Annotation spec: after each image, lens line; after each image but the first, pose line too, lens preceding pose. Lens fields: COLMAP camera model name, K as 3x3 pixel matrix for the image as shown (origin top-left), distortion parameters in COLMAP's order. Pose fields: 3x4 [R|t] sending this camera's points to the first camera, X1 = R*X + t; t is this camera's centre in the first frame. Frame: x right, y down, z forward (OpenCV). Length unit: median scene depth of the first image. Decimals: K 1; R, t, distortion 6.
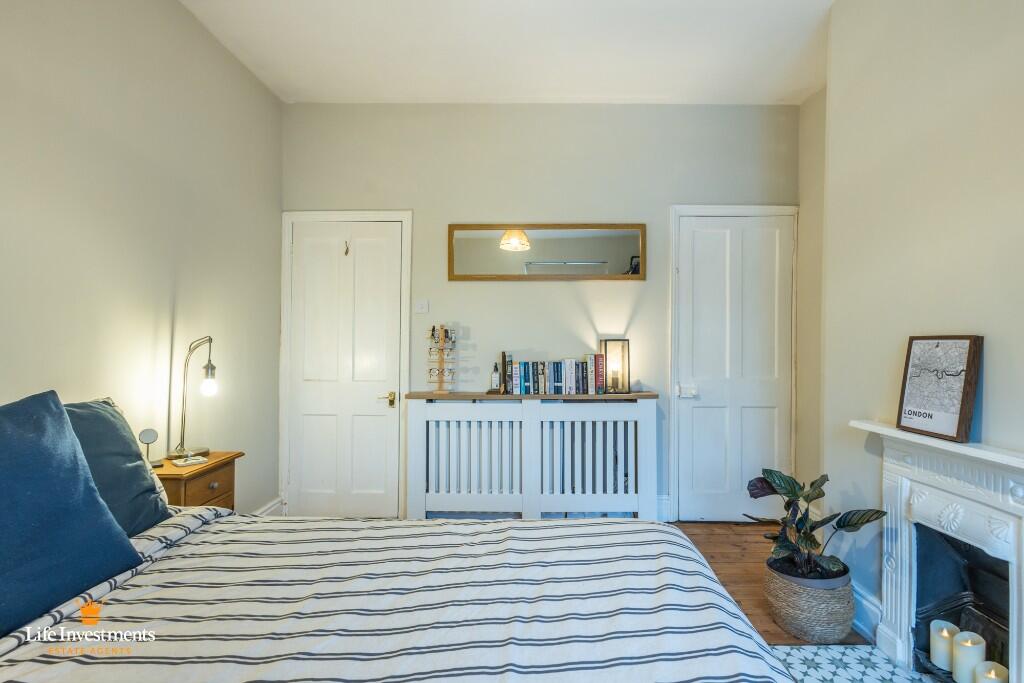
lens RADIAL K [[465.7, 0, 511.5], [0, 465.7, 339.2], [0, 0, 1]] dist [0.006059, -0.000406]
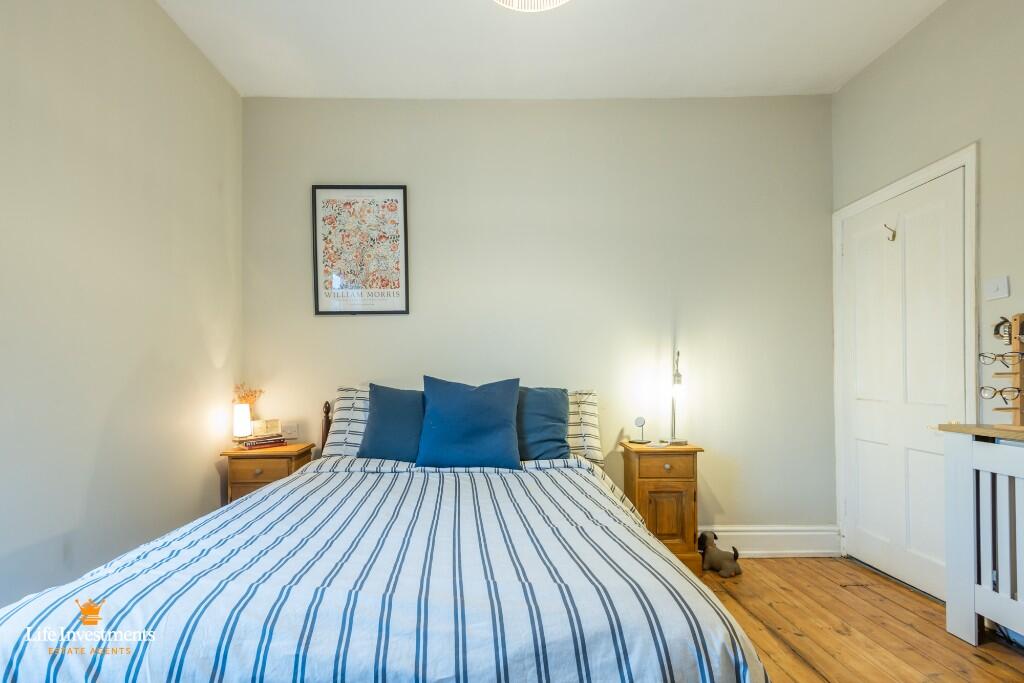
lens RADIAL K [[487.1, 0, 511.6], [0, 487.1, 369.7], [0, 0, 1]] dist [0.002187, 0.000097]
pose [[0.028386, -0.019253, -0.999412, 0.462027], [0.013820, 0.999726, -0.018867, 0.044078], [0.999501, -0.013277, 0.028644, 0.356891]]
